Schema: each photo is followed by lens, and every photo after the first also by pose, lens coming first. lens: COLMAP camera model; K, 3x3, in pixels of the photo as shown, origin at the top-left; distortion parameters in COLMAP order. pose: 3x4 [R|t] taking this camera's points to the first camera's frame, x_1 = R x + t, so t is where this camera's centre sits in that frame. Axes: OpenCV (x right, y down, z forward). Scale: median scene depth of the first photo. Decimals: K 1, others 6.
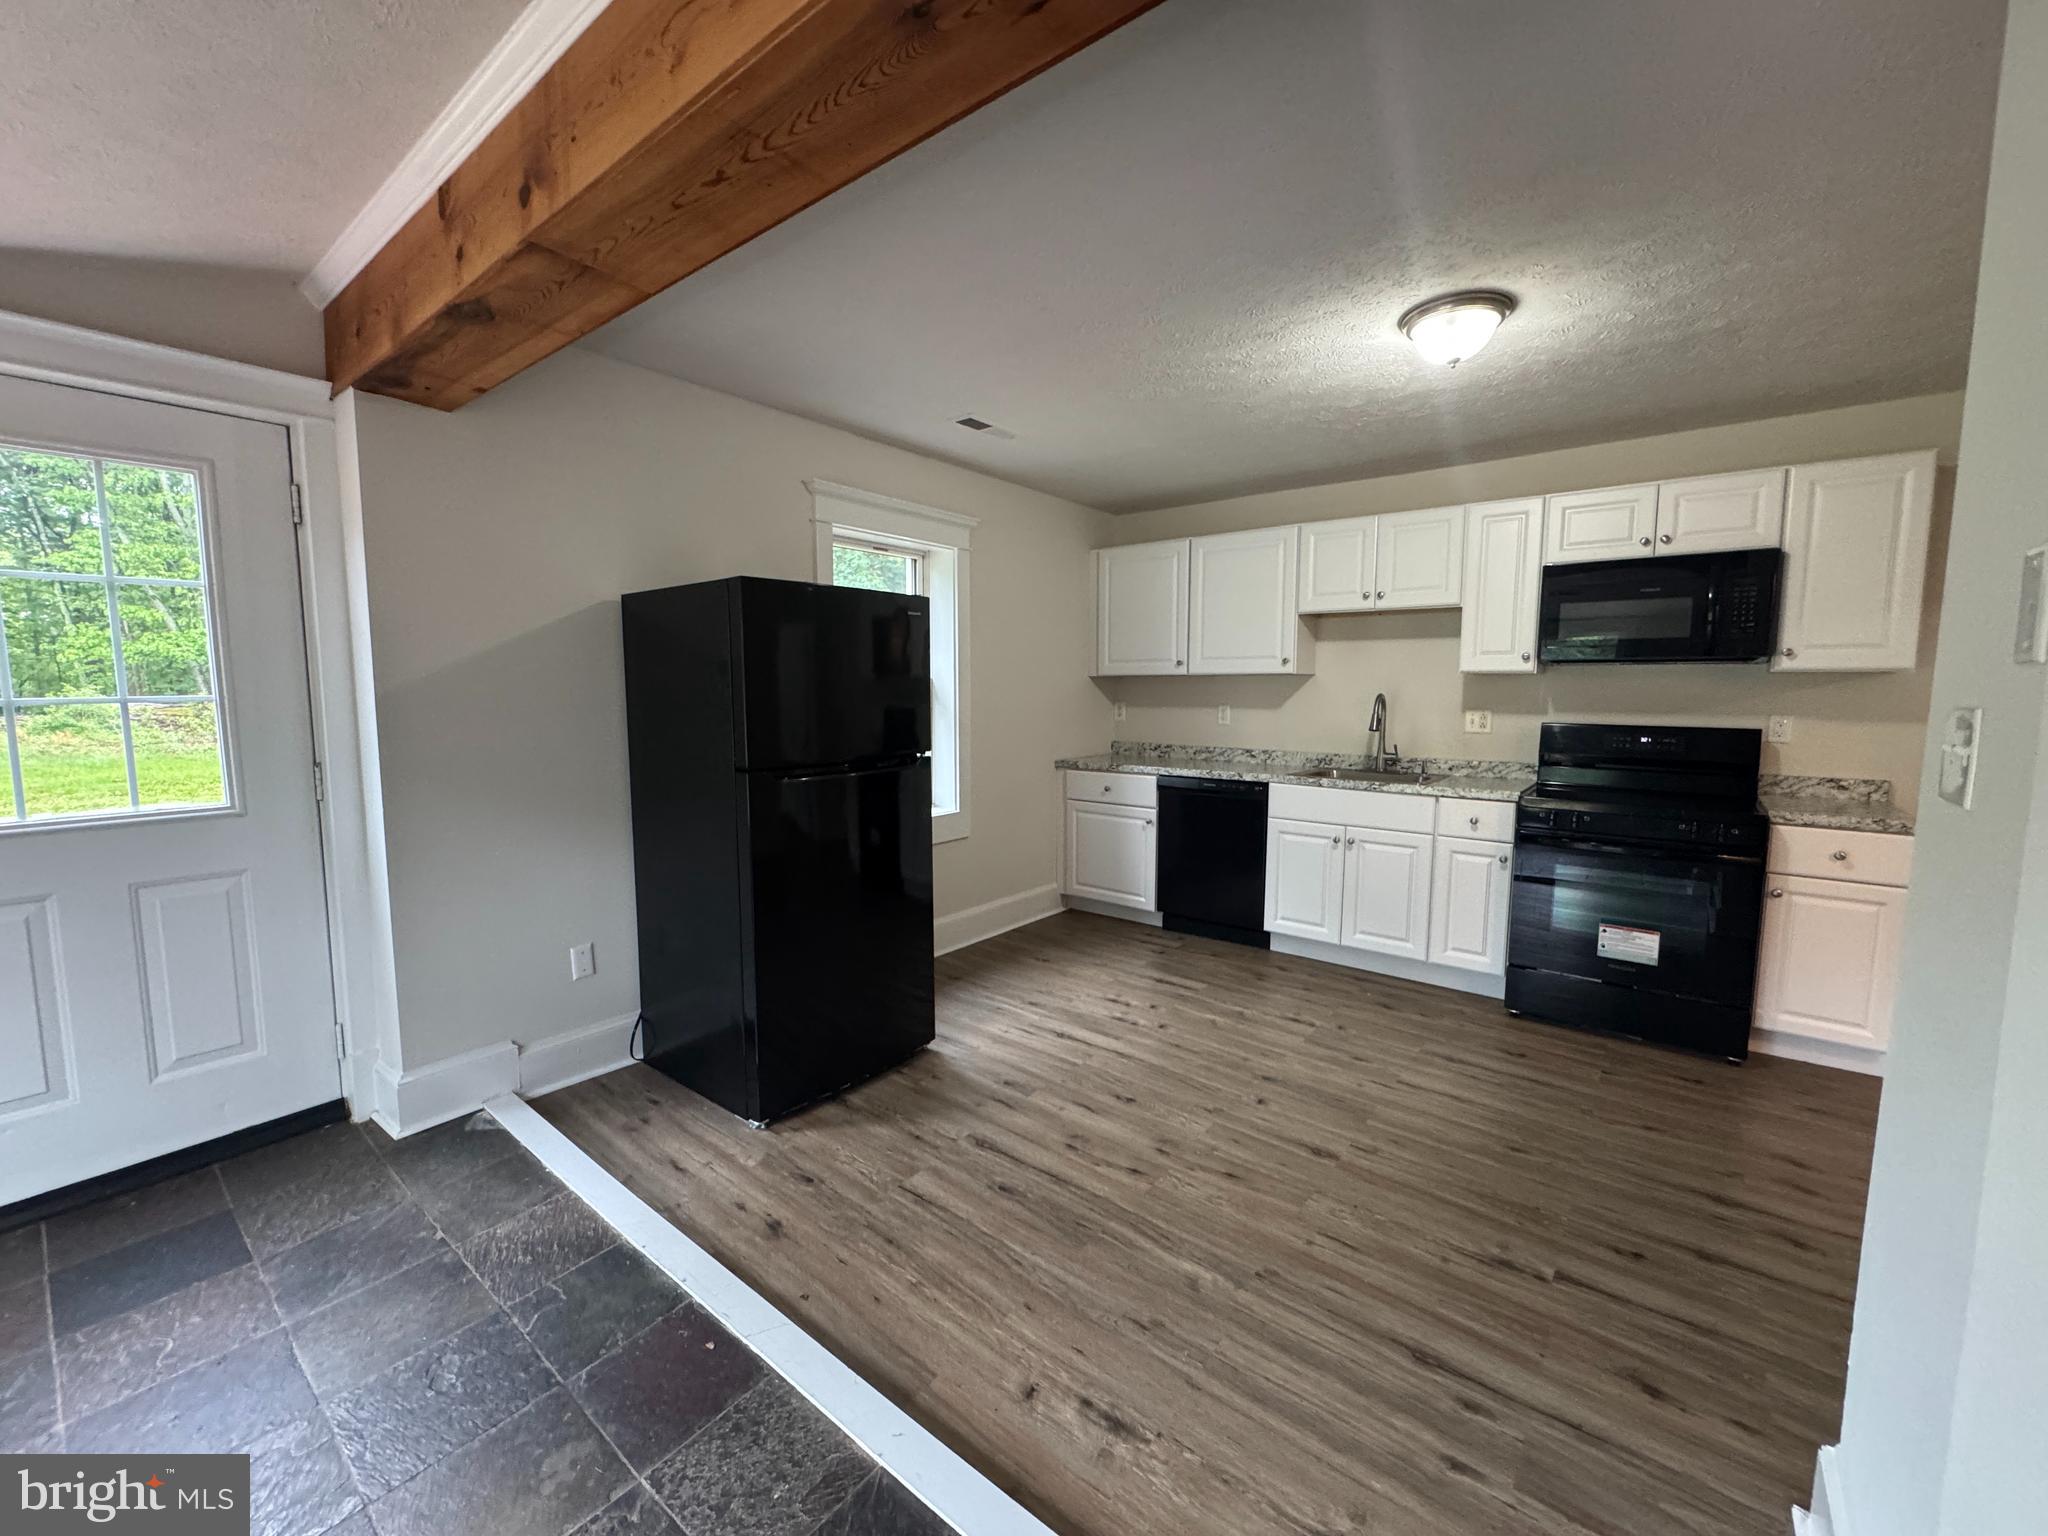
lens RADIAL K [[823.2, 0, 1024.8], [0, 823.2, 762.5], [0, 0, 1]] dist [-0.002652, 0.001027]
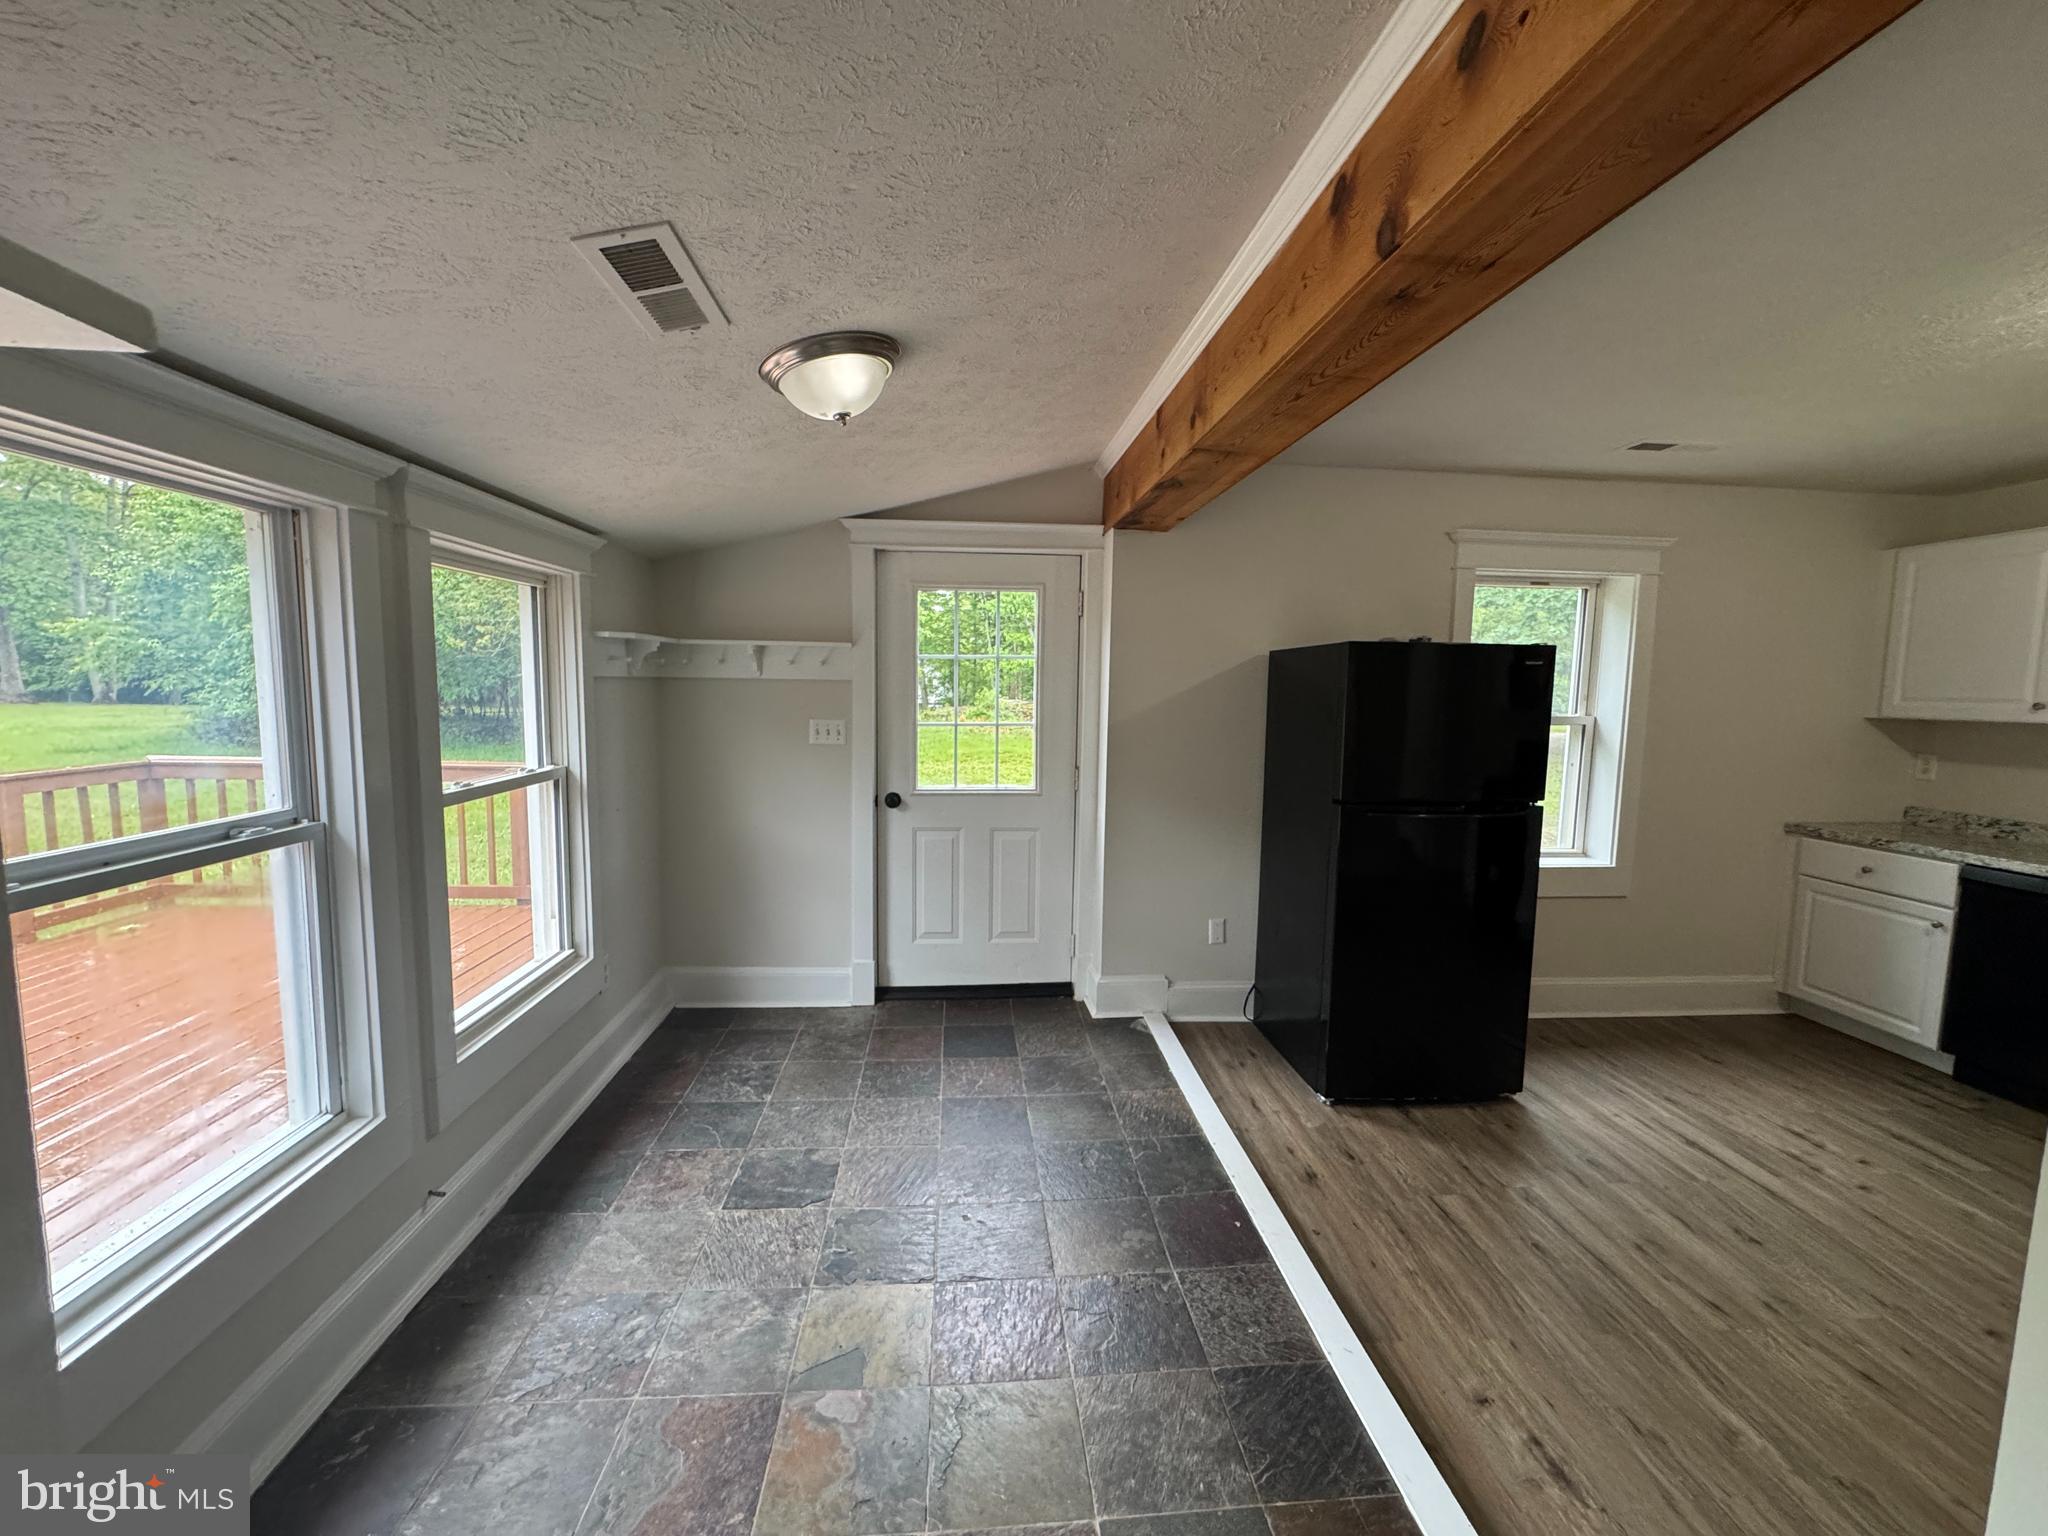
lens RADIAL K [[823.2, 0, 1028.4], [0, 823.2, 758.0], [0, 0, 1]] dist [-0.002652, 0.001027]
pose [[0.690705, 0.076232, -0.719108, 0.209069], [-0.085135, 0.996085, 0.023821, -0.046206], [0.718108, 0.044768, 0.694490, -0.163370]]
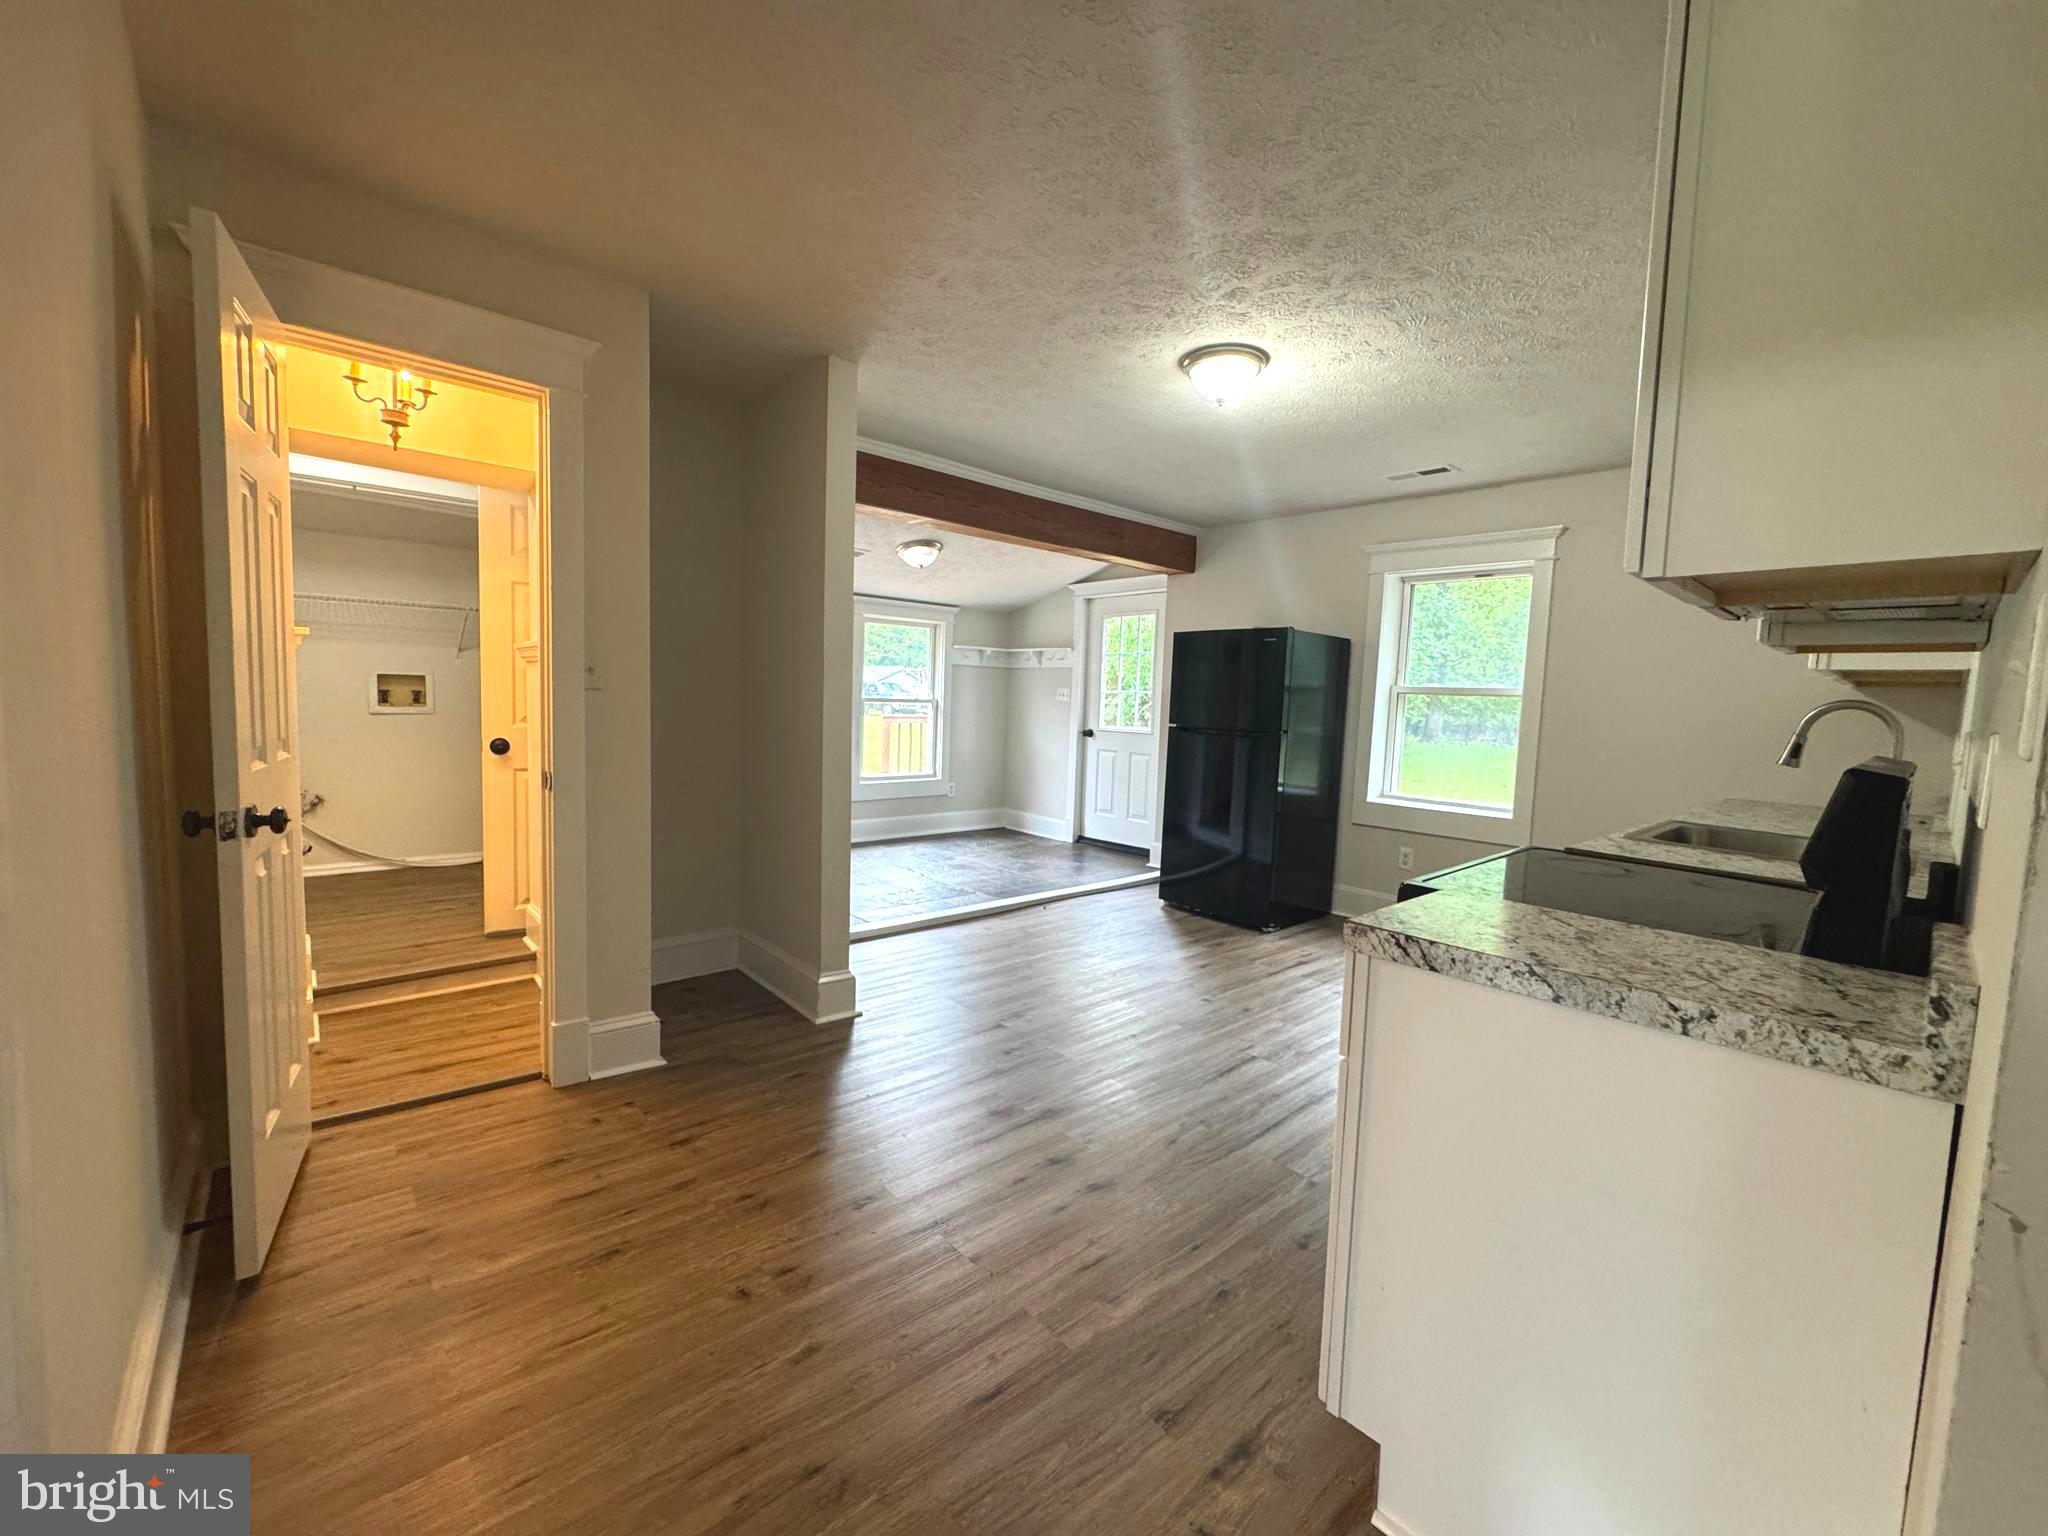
lens RADIAL K [[823.2, 0, 1030.1], [0, 823.2, 763.1], [0, 0, 1]] dist [-0.002652, 0.001027]
pose [[-0.157699, 0.069507, -0.985038, 1.798349], [-0.134432, 0.986722, 0.091148, -0.038522], [0.978294, 0.146795, -0.146261, 0.985054]]
